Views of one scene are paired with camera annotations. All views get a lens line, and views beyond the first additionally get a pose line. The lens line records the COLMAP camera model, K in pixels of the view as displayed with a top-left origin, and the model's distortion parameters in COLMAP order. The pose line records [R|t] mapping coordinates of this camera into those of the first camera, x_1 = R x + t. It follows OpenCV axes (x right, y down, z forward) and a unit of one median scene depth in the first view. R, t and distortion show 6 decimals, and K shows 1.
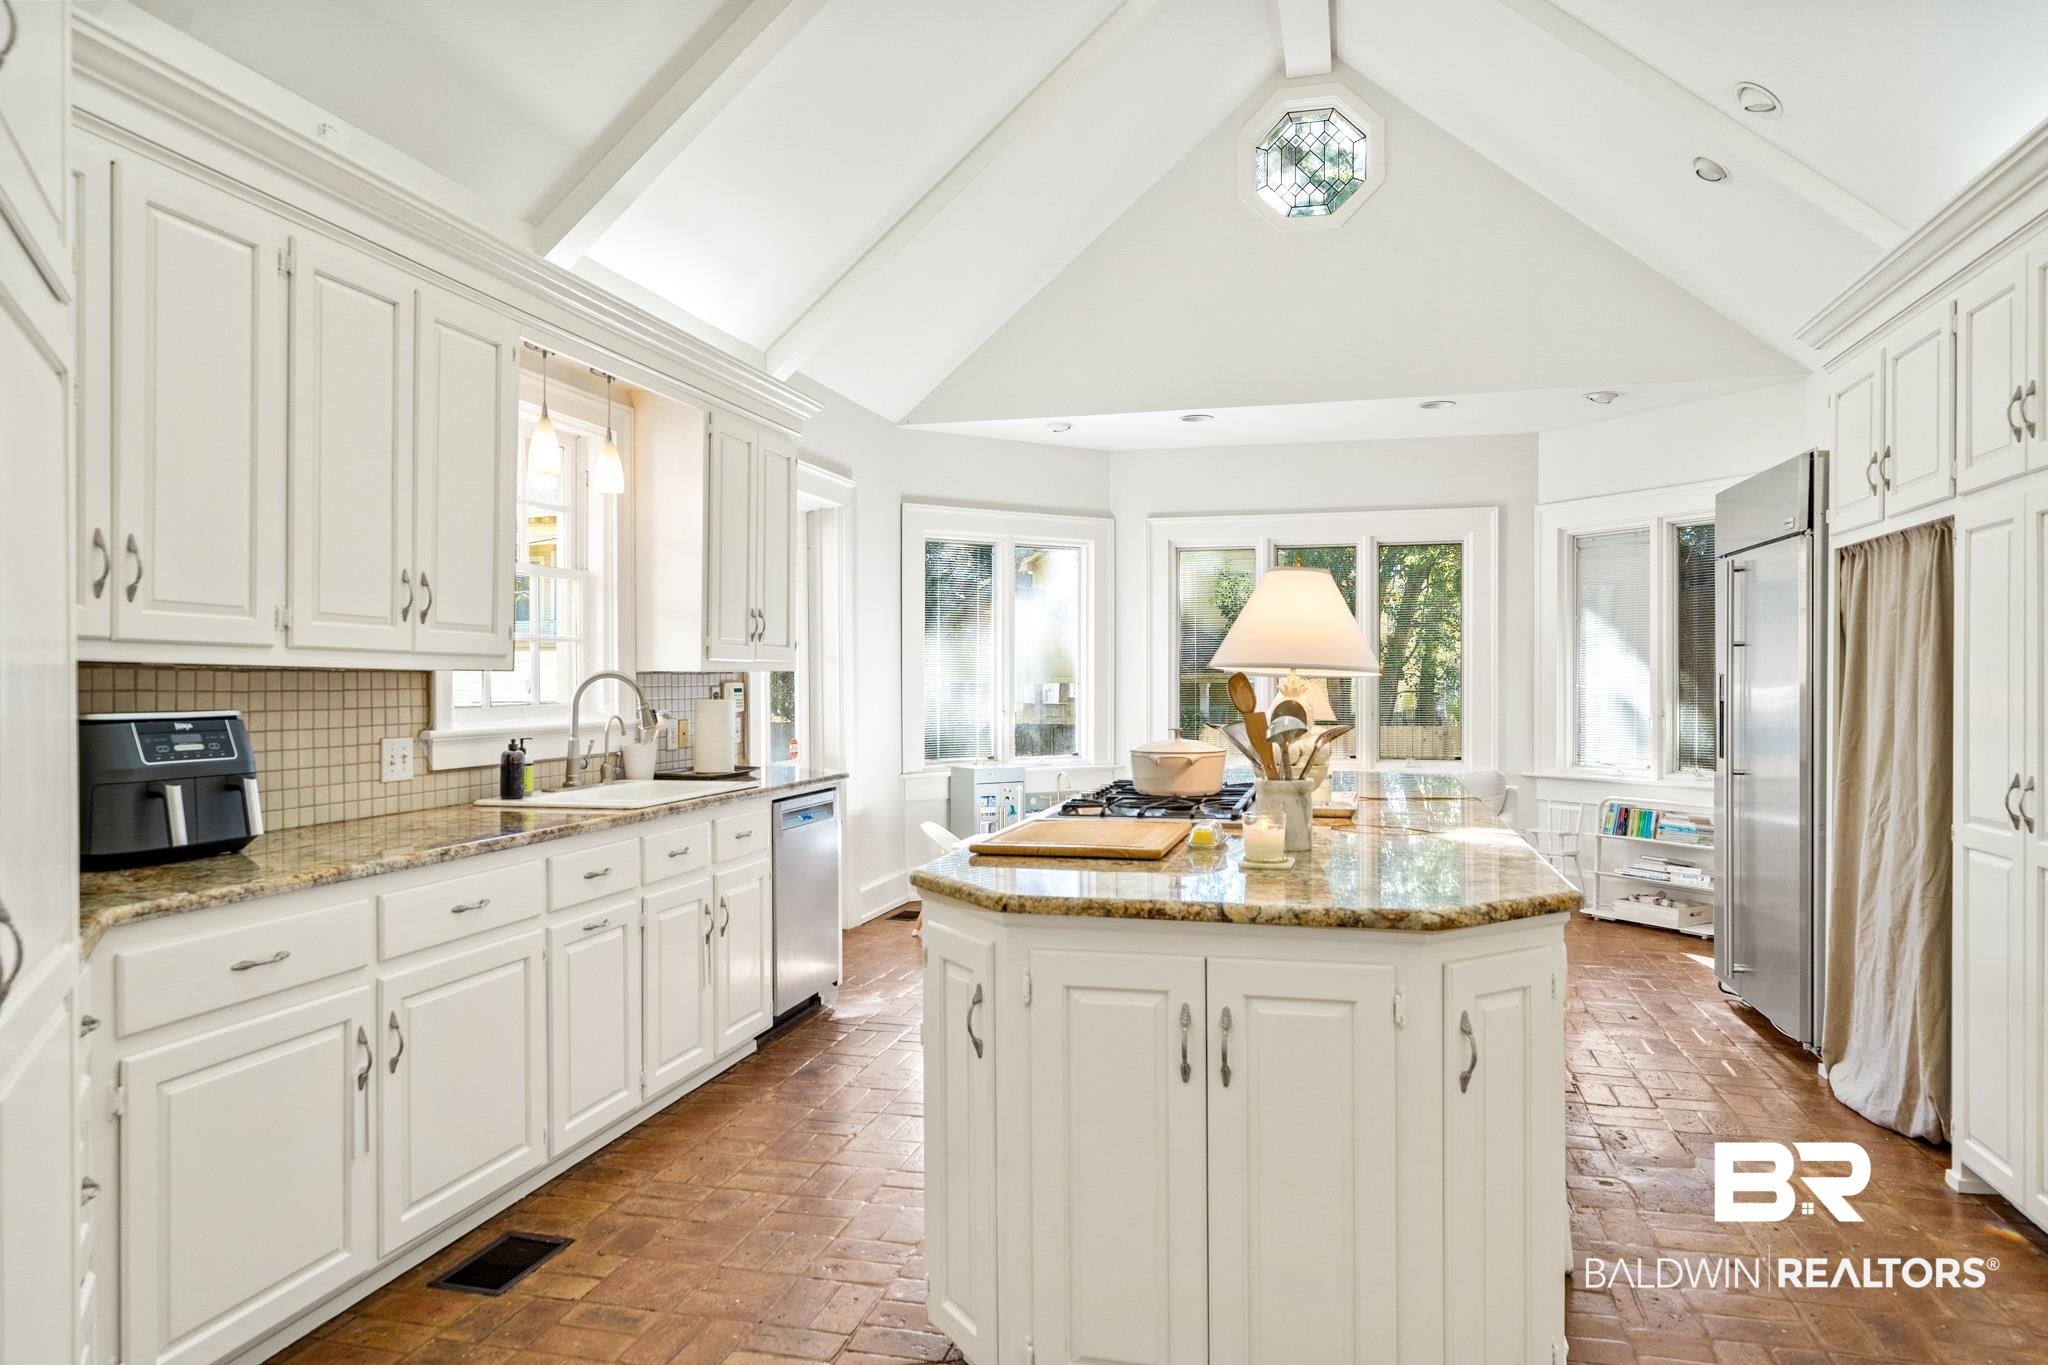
lens RADIAL K [[1259.6, 0, 1025.5], [0, 1259.6, 681.3], [0, 0, 1]] dist [0.002023, -0.000752]
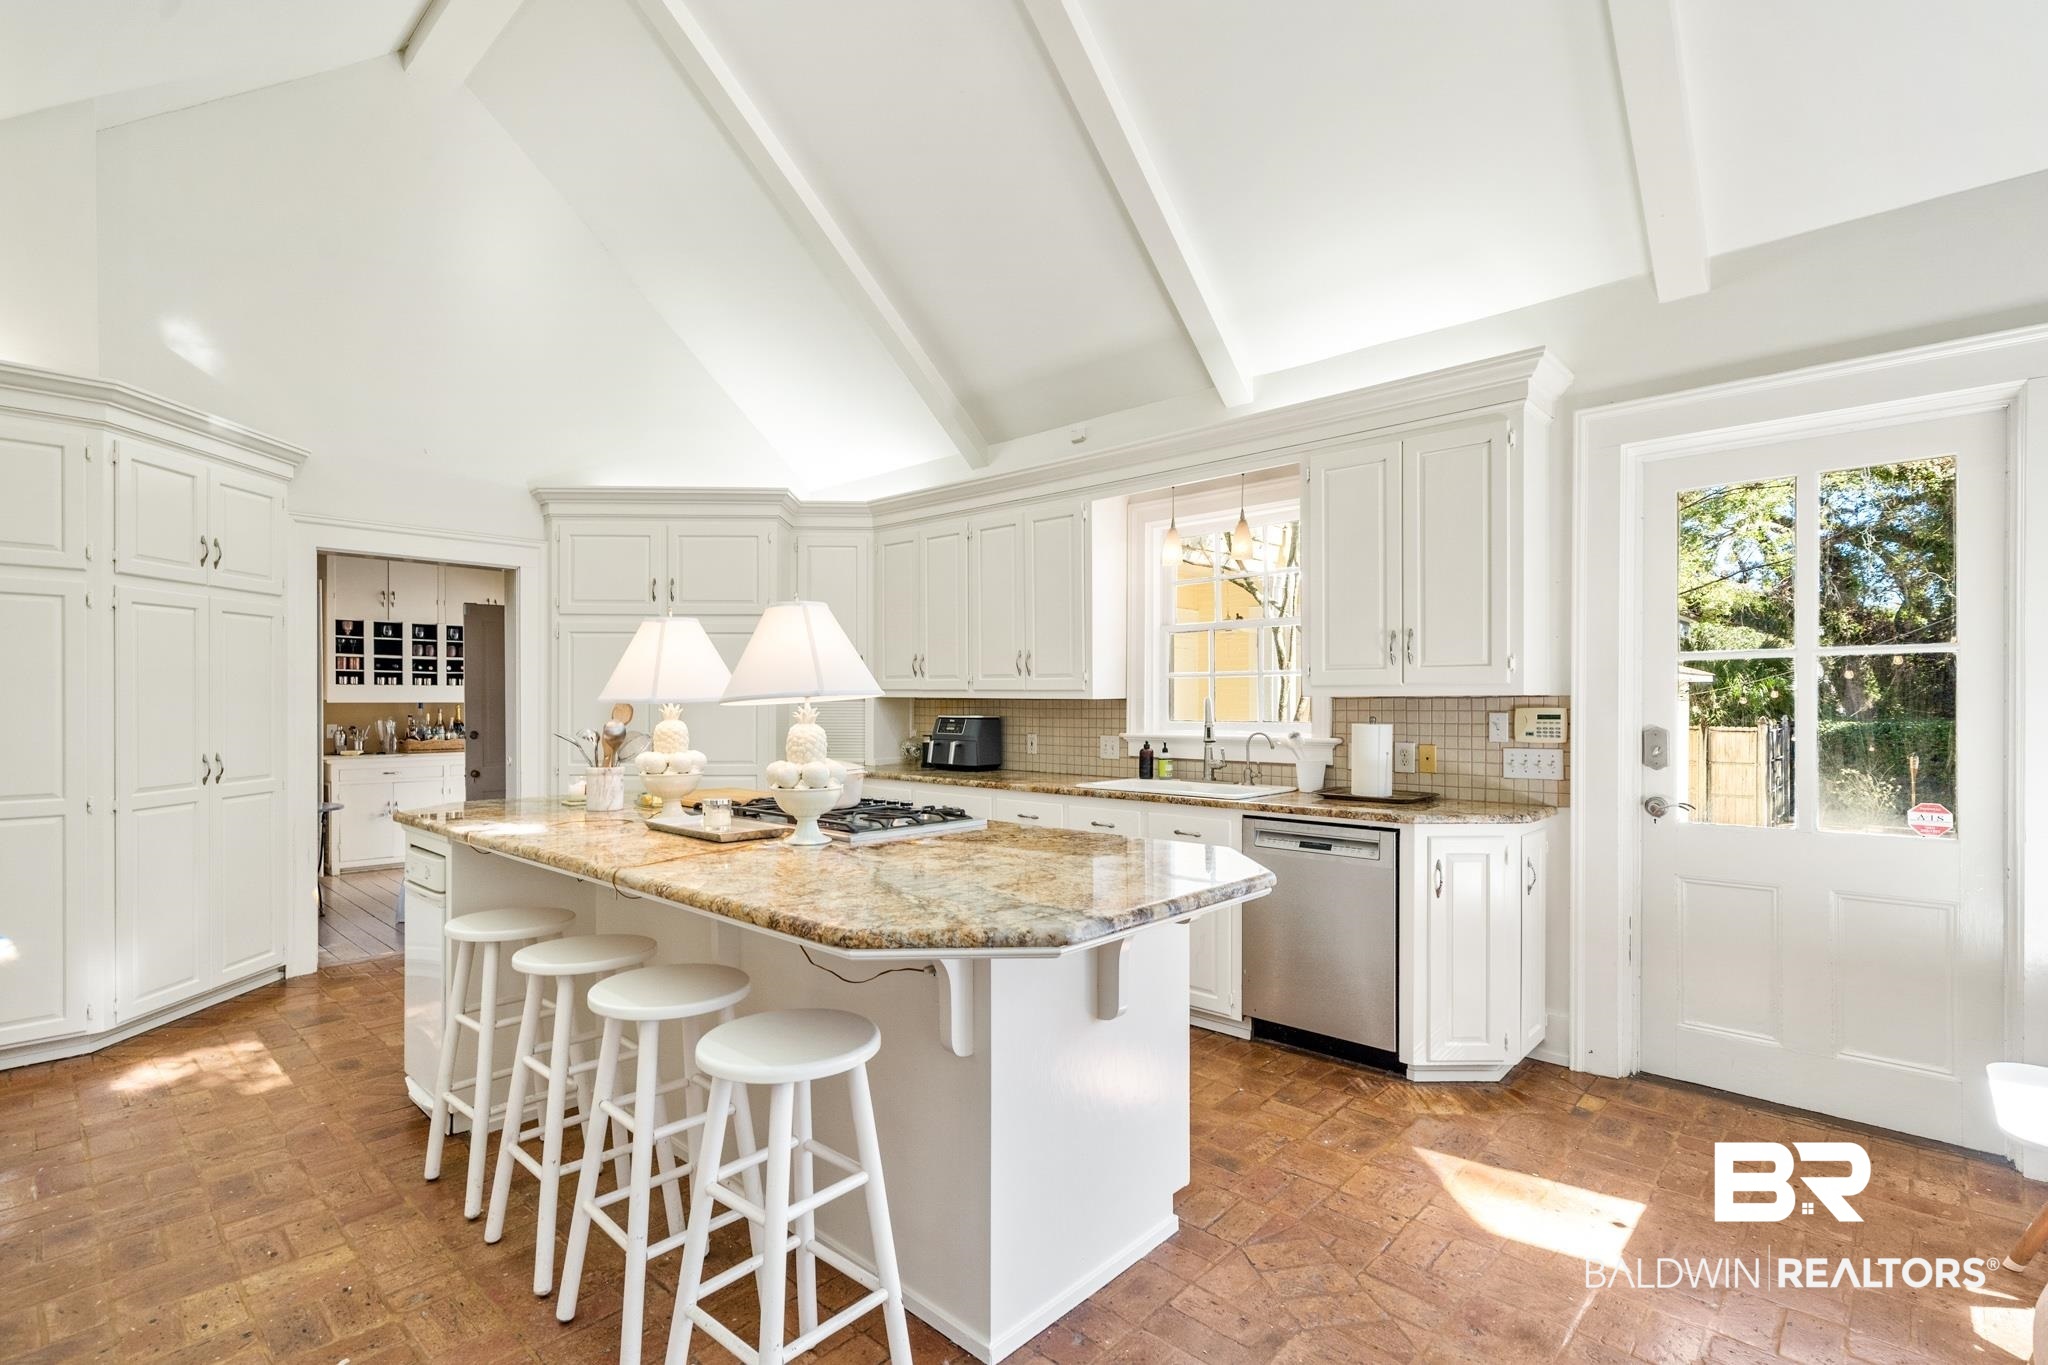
lens RADIAL K [[940.5, 0, 1020.9], [0, 940.5, 697.8], [0, 0, 1]] dist [-0.000611, 0.001149]
pose [[-0.483186, 0.000542, -0.875518, 0.817718], [0.002201, 0.999997, -0.000595, -0.009717], [0.875515, -0.002214, -0.483185, 1.667730]]
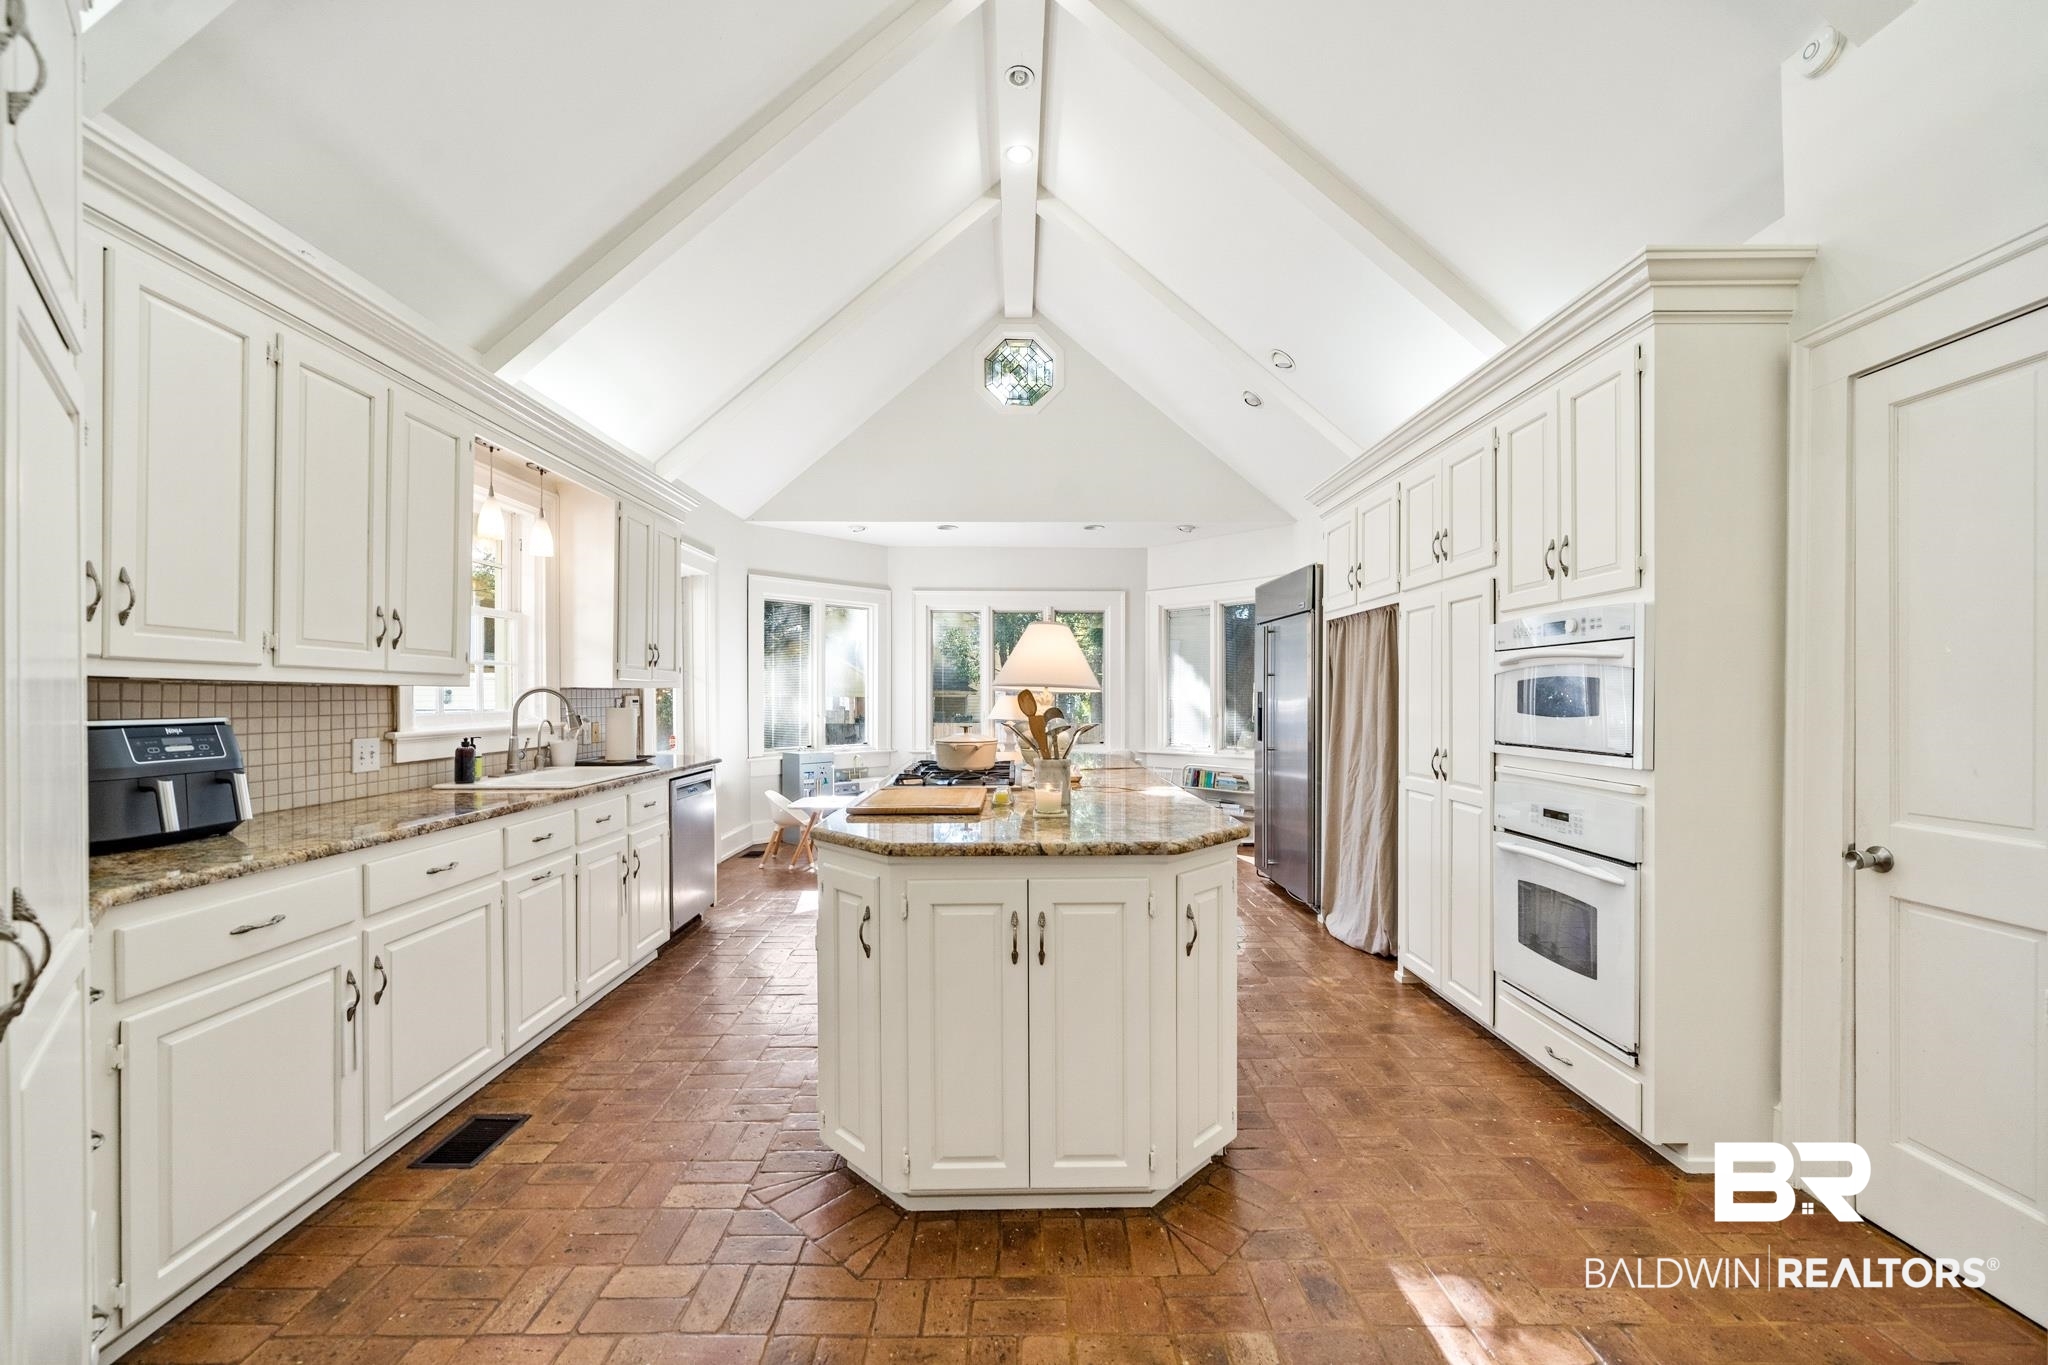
lens RADIAL K [[792.6, 0, 1019.1], [0, 792.6, 695.2], [0, 0, 1]] dist [-0.001826, -0.000567]
pose [[0.966723, 0.002139, 0.255815, -0.067481], [-0.002058, 0.999998, -0.000583, 0.000362], [-0.255816, 0.000037, 0.966726, 0.056186]]
